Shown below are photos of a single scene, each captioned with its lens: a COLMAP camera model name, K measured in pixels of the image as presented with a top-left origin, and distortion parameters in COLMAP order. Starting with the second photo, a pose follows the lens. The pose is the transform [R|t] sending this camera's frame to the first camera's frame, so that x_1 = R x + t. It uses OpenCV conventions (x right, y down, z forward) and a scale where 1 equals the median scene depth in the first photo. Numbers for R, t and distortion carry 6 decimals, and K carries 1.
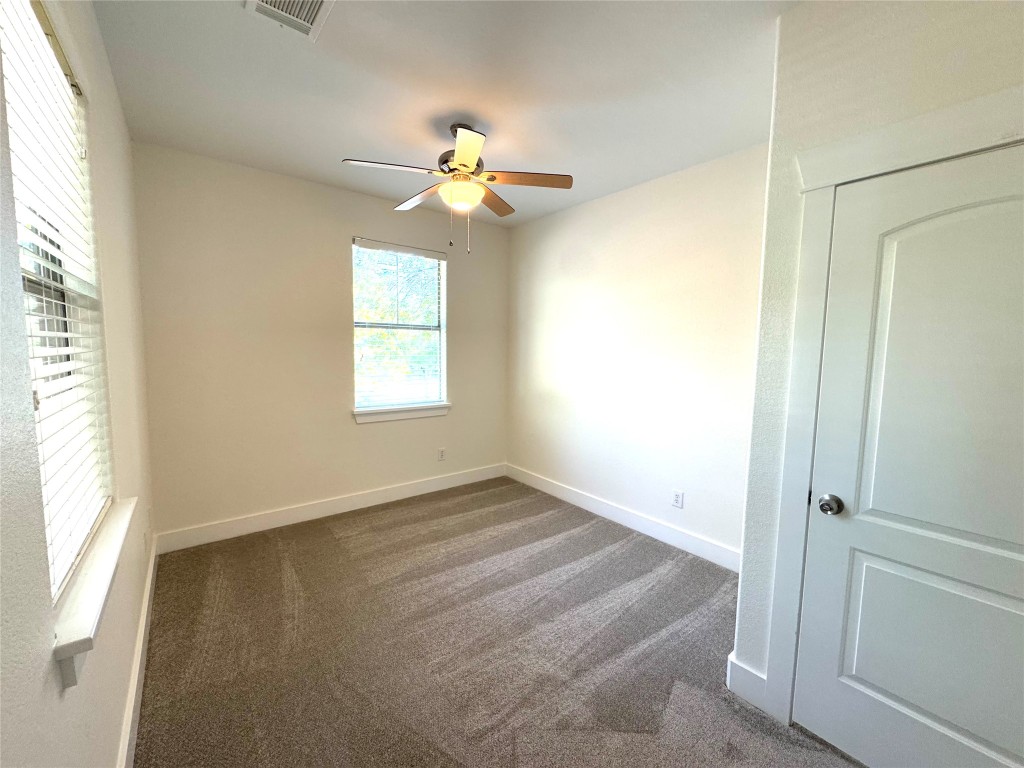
lens RADIAL K [[406.8, 0, 514.4], [0, 406.8, 383.9], [0, 0, 1]] dist [-0.000730, -0.000658]
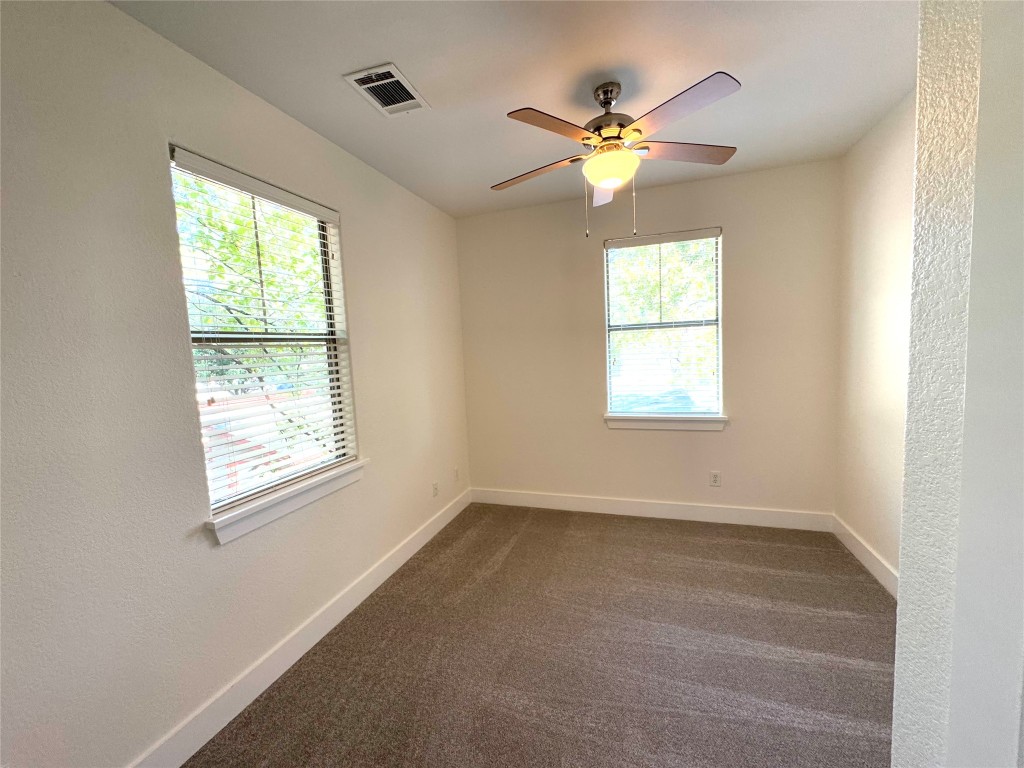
lens RADIAL K [[406.8, 0, 514.4], [0, 406.8, 383.9], [0, 0, 1]] dist [-0.000730, -0.000658]
pose [[0.547763, 0.028142, -0.836160, 0.317176], [-0.021144, 0.999581, 0.019791, -0.026459], [0.836366, 0.006839, 0.548128, 0.259946]]
